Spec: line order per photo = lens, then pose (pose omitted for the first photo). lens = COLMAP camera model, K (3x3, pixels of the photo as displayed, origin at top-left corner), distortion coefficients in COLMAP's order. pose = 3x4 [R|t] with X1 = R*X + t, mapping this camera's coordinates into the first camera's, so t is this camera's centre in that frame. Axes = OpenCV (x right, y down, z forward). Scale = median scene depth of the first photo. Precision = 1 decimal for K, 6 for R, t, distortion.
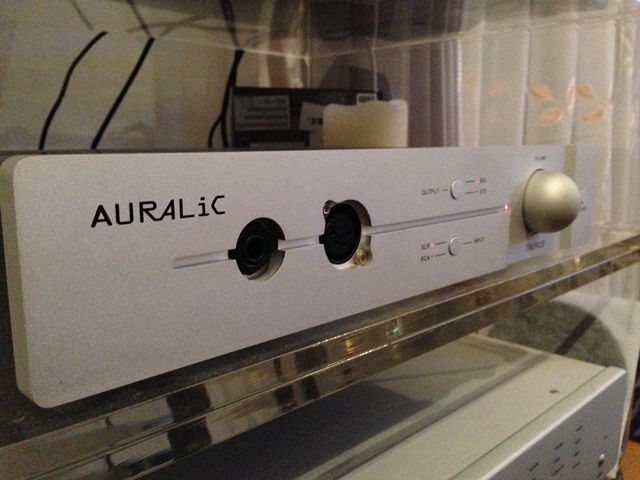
lens RADIAL K [[620.1, 0, 320.7], [0, 620.1, 240.3], [0, 0, 1]] dist [0.062720, 0.000000]
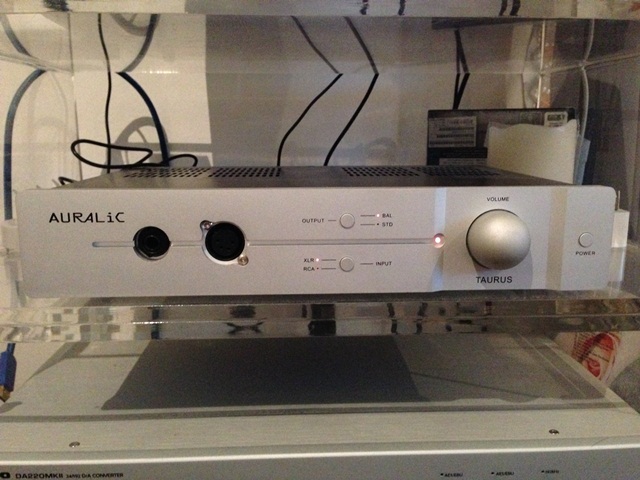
lens RADIAL K [[620.1, 0, 321.2], [0, 620.1, 240.7], [0, 0, 1]] dist [0.062720, 0.000000]
pose [[0.717361, 0.130406, -0.684388, 1.011070], [-0.109895, 0.991209, 0.073680, -0.123184], [0.687980, 0.022355, 0.725386, 0.025311]]
